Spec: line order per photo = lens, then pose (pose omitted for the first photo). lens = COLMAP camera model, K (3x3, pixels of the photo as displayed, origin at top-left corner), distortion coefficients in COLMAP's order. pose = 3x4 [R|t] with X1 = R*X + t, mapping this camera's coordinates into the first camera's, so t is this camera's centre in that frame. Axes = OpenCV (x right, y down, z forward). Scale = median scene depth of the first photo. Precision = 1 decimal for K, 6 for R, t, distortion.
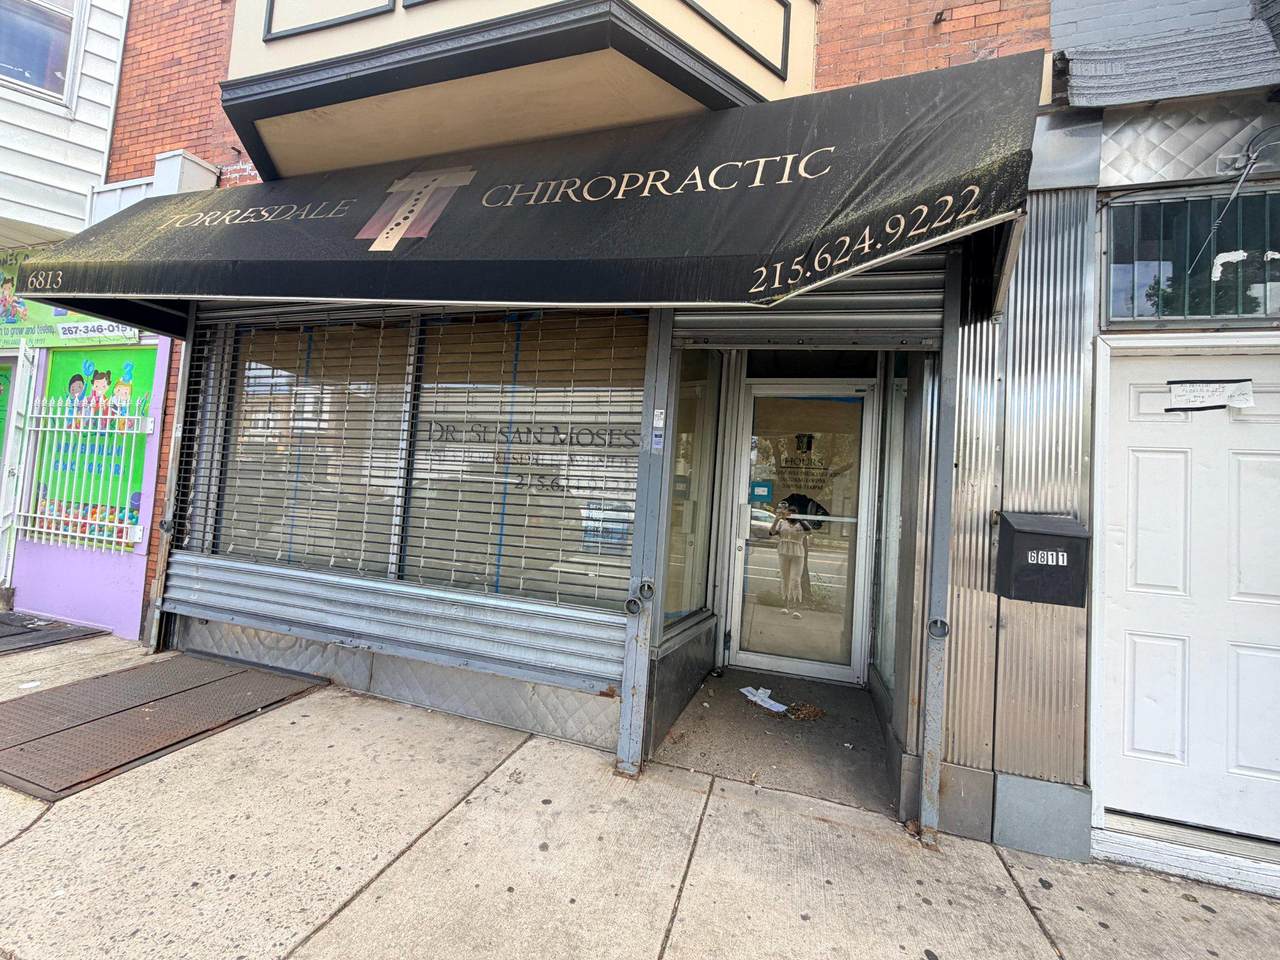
lens RADIAL K [[516.0, 0, 638.1], [0, 516.0, 482.3], [0, 0, 1]] dist [0.000330, 0.000350]
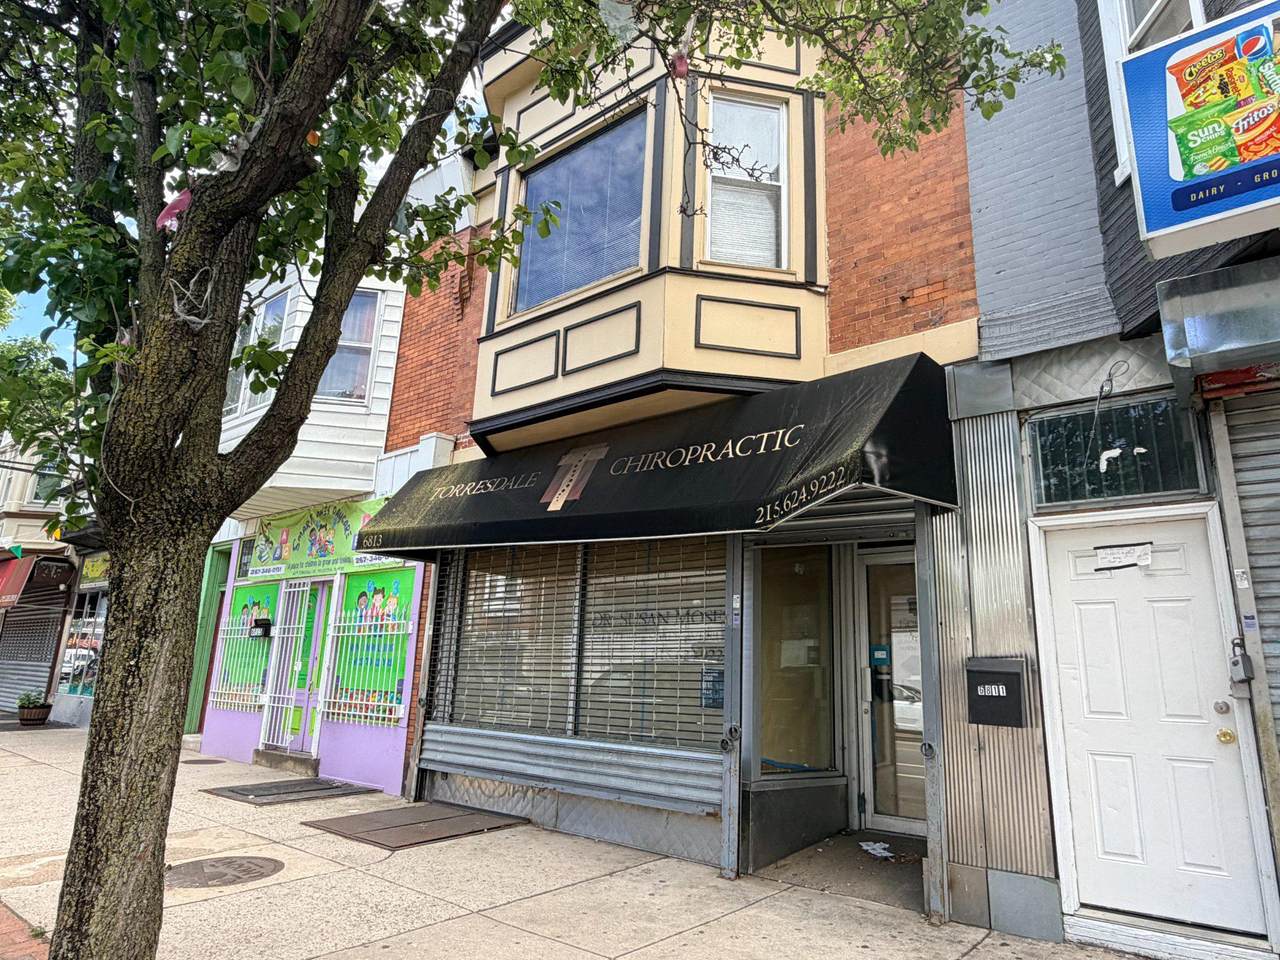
lens RADIAL K [[814.2, 0, 631.4], [0, 814.2, 479.4], [0, 0, 1]] dist [0.002825, 0.000315]
pose [[0.915565, -0.131230, -0.380156, 0.635036], [0.041151, 0.970872, -0.236038, 0.058637], [0.400058, 0.200465, 0.894297, -1.080328]]
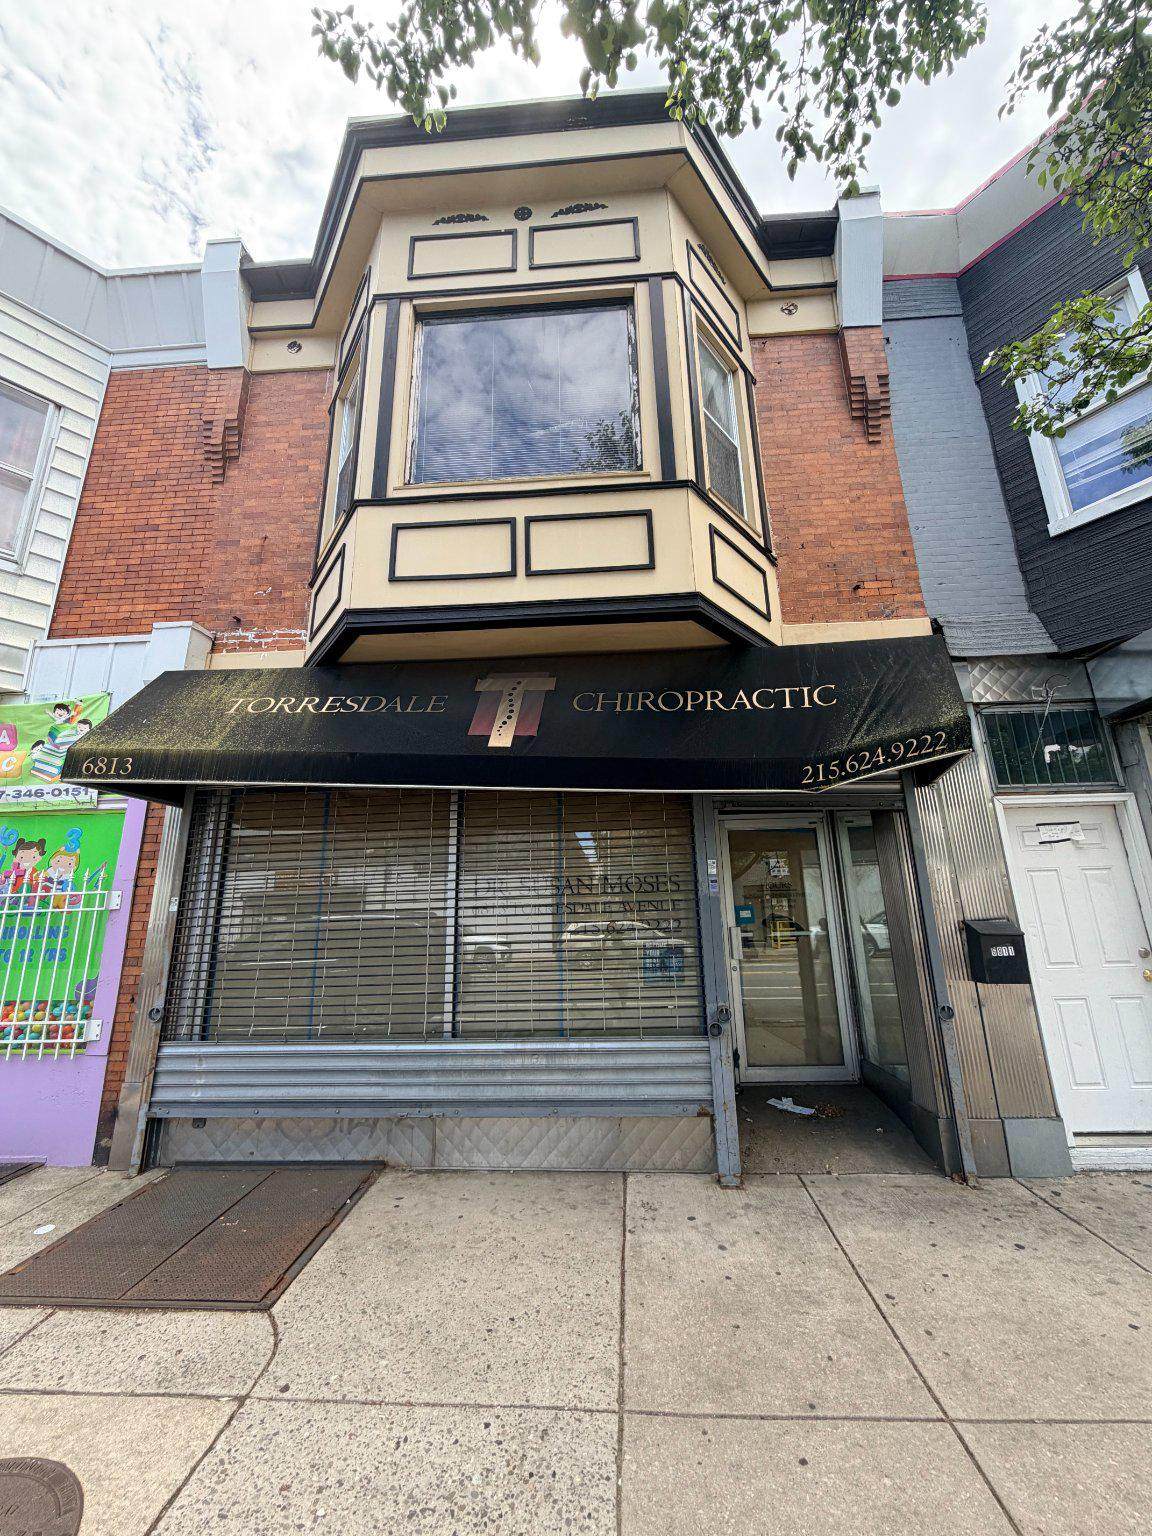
lens RADIAL K [[619.2, 0, 582.4], [0, 619.2, 760.0], [0, 0, 1]] dist [0.000330, 0.000350]
pose [[0.967304, -0.028346, 0.252031, -0.620090], [0.079590, 0.977462, -0.195534, -0.106784], [-0.240808, 0.209200, 0.947759, -0.388748]]
